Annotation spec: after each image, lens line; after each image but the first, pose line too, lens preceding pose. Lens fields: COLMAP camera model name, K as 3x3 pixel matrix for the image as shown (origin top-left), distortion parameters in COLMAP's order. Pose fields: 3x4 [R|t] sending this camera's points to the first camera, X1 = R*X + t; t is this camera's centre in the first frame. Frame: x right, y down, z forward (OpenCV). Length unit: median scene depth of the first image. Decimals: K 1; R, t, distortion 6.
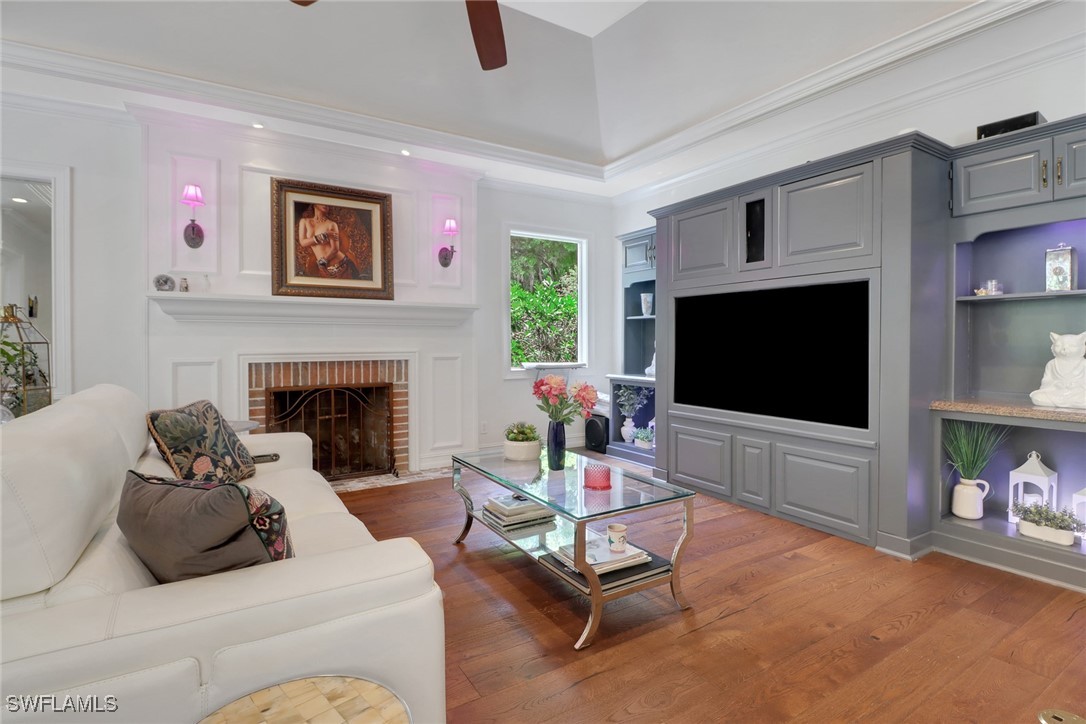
lens RADIAL K [[518.0, 0, 545.5], [0, 518.0, 346.3], [0, 0, 1]] dist [0.001919, -0.012396]
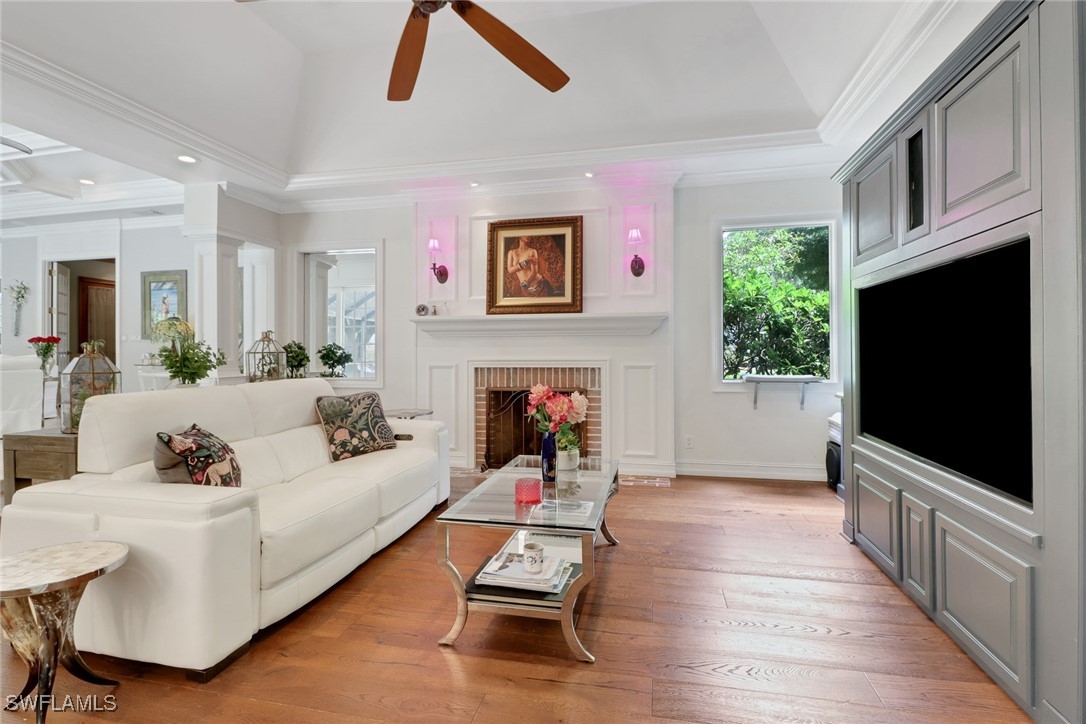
lens RADIAL K [[518.0, 0, 545.5], [0, 518.0, 346.3], [0, 0, 1]] dist [0.001919, -0.012396]
pose [[0.725368, -0.008390, -0.688310, 0.434286], [-0.002670, 0.999884, -0.015002, -0.001801], [0.688356, 0.012720, 0.725262, 0.173135]]
